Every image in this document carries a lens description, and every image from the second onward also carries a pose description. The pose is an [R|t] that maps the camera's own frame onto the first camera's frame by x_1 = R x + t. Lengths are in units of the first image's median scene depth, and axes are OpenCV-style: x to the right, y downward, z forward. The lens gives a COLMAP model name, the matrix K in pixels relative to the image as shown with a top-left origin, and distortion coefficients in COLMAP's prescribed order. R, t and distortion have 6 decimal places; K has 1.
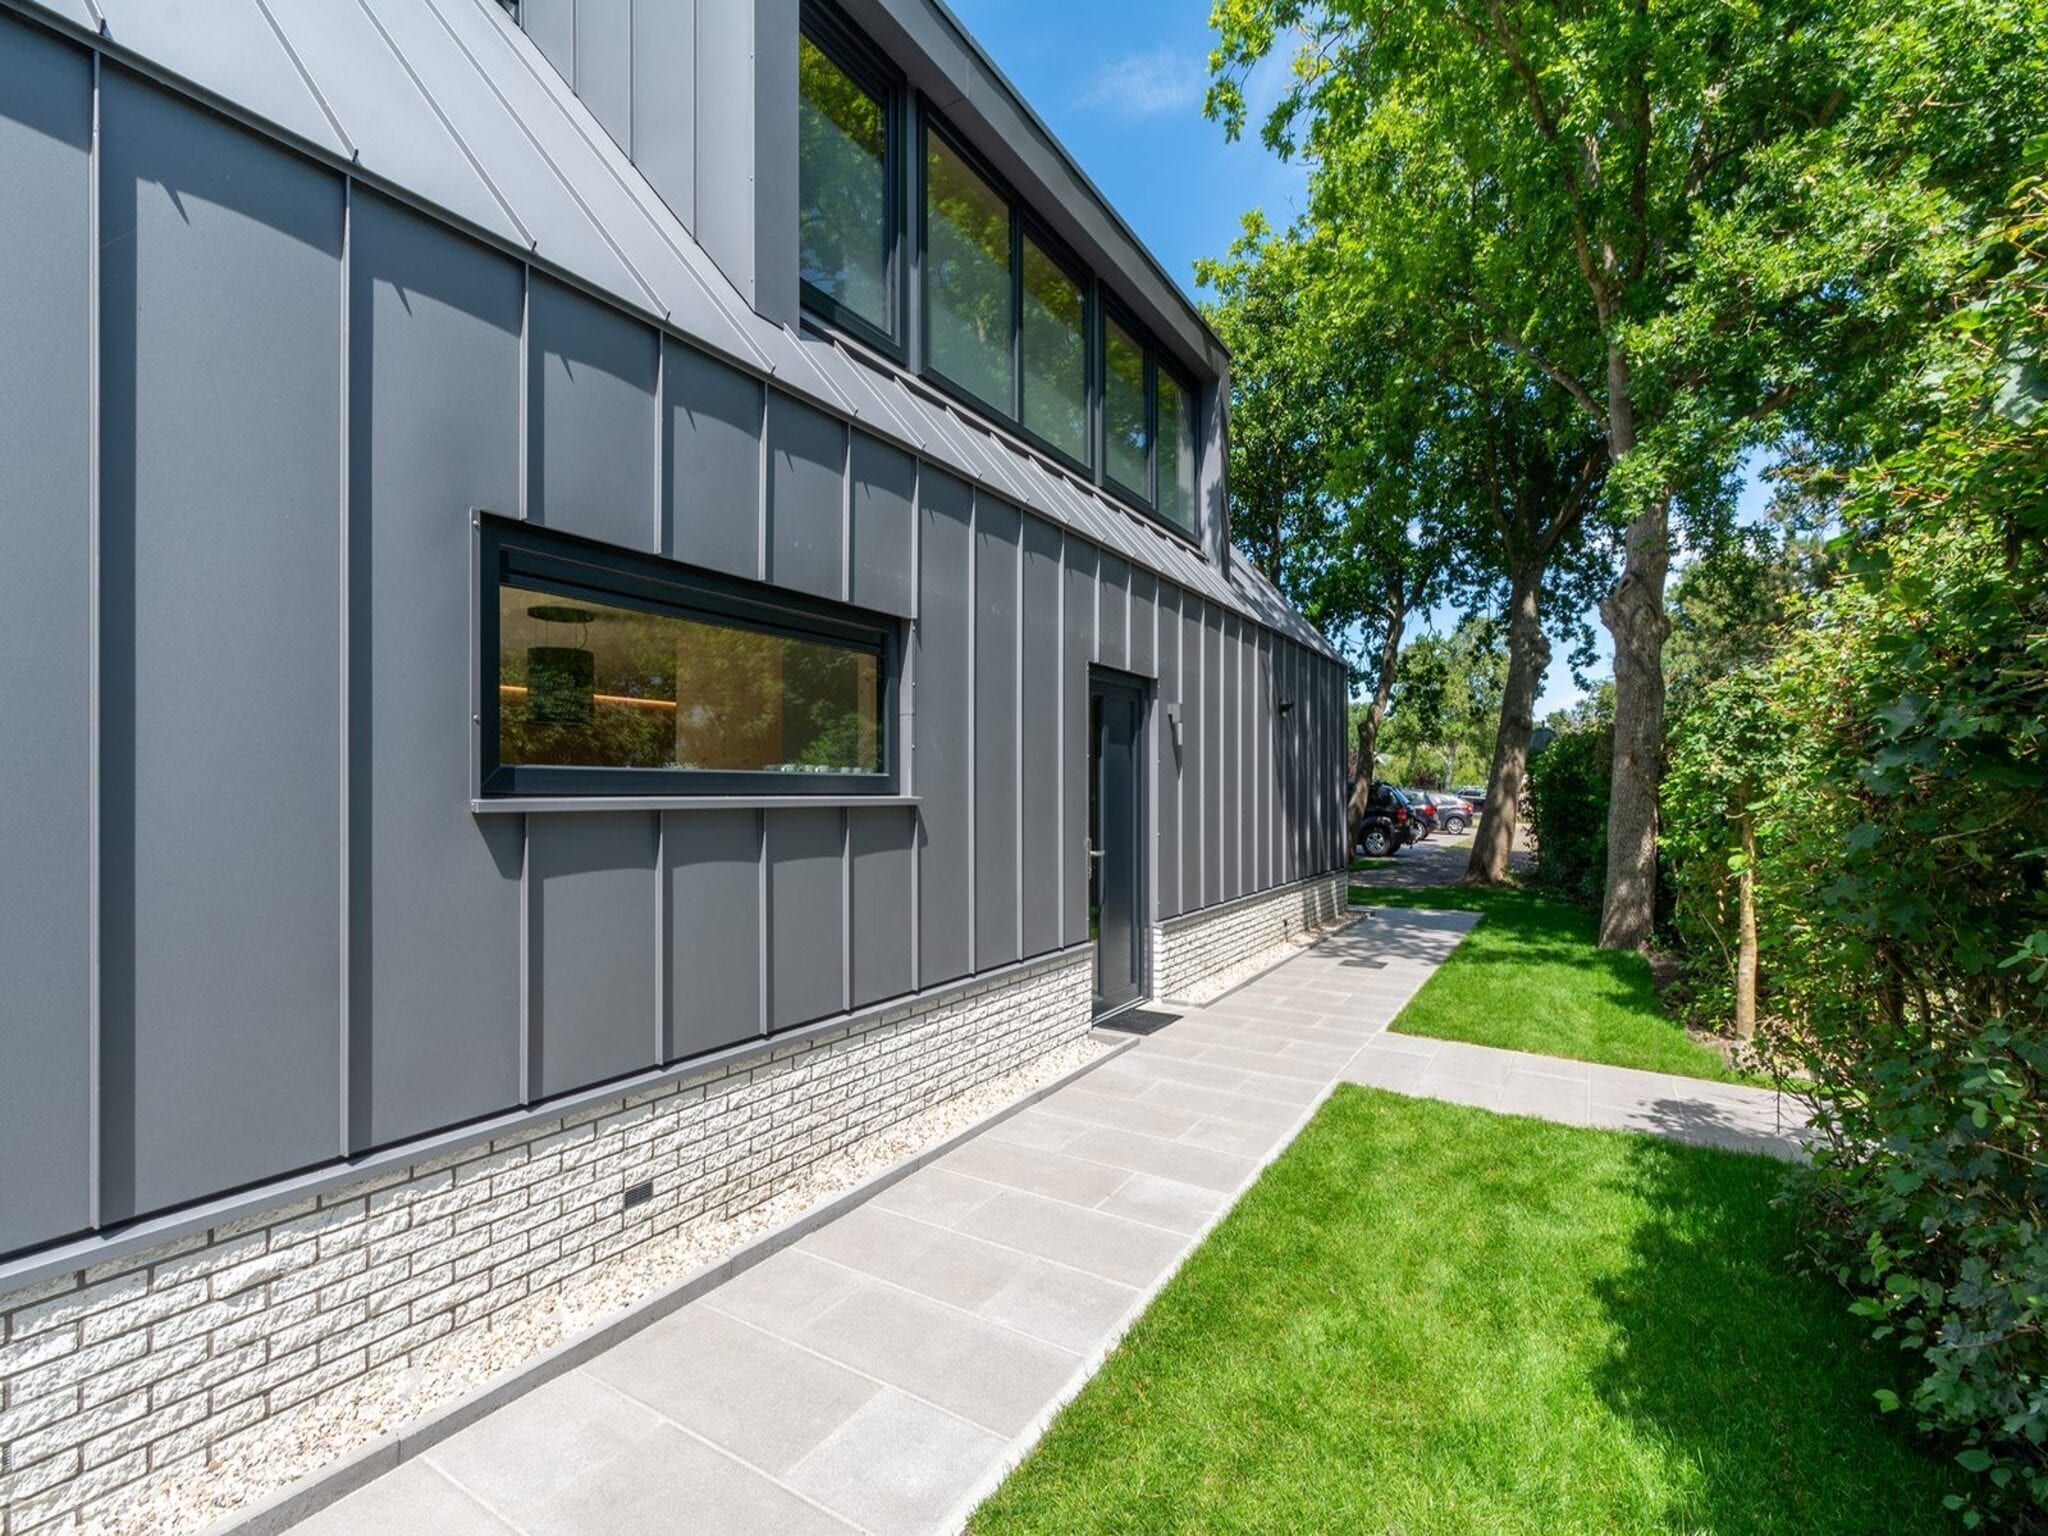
lens RADIAL K [[917.2, 0, 1021.0], [0, 917.2, 792.6], [0, 0, 1]] dist [-0.000429, -0.000223]
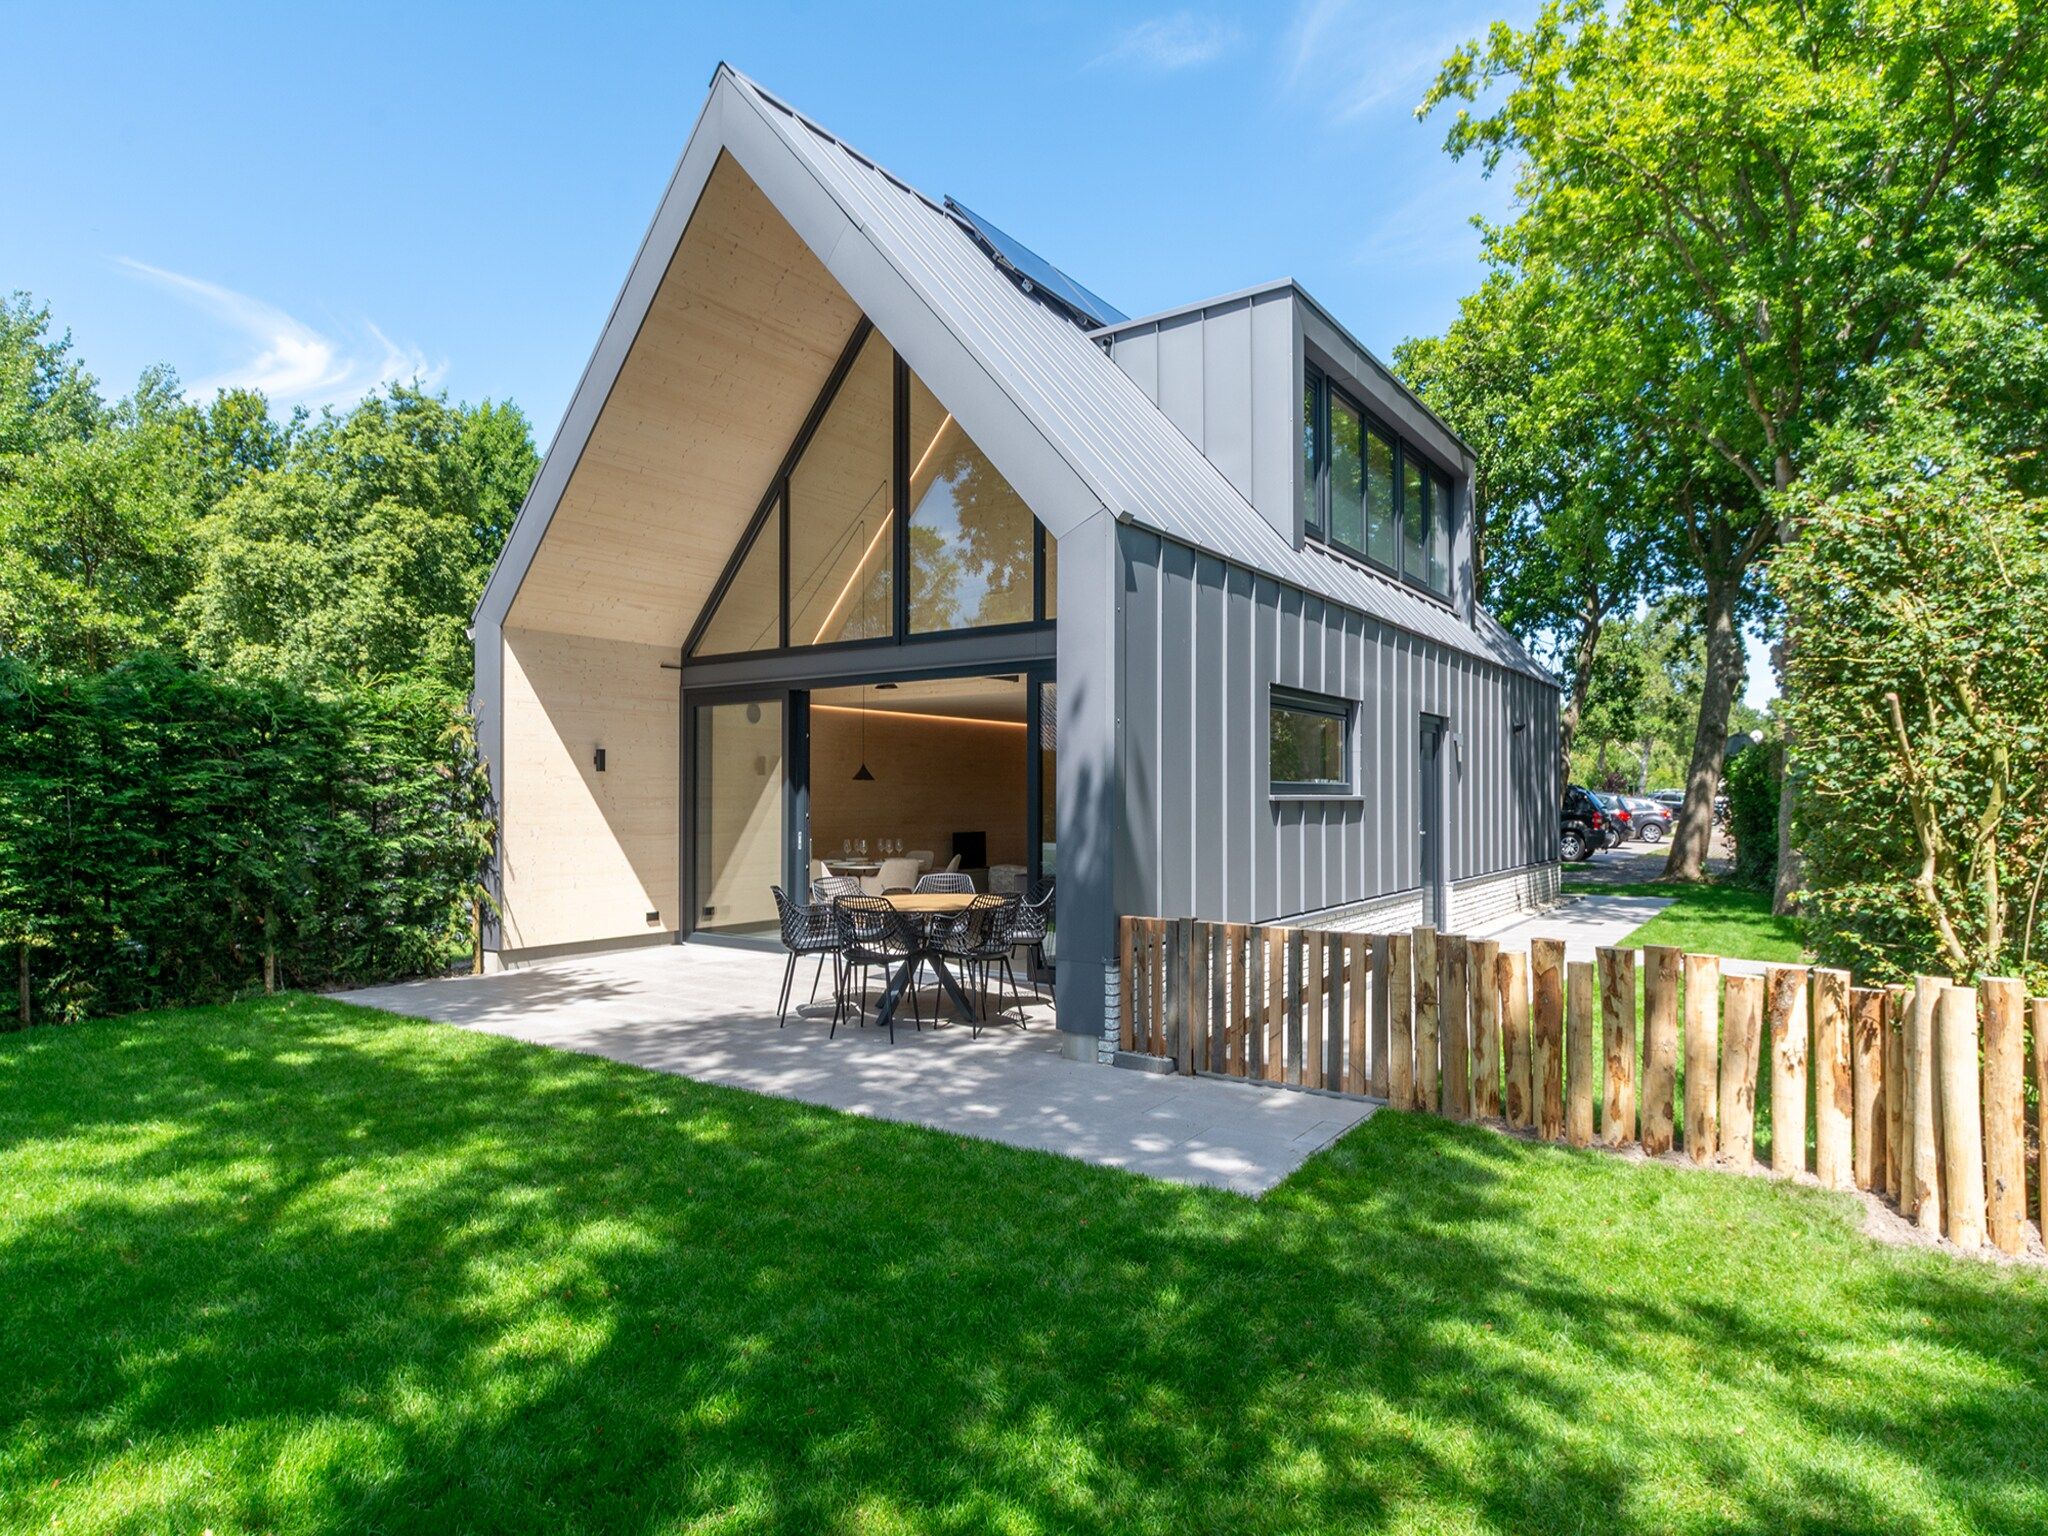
lens RADIAL K [[1150.4, 0, 1026.0], [0, 1150.4, 794.1], [0, 0, 1]] dist [-0.003230, 0.000619]
pose [[0.998518, -0.000067, -0.054428, -0.137053], [-0.000100, 0.999995, -0.003052, 0.001694], [0.054428, 0.003053, 0.998513, -0.281931]]
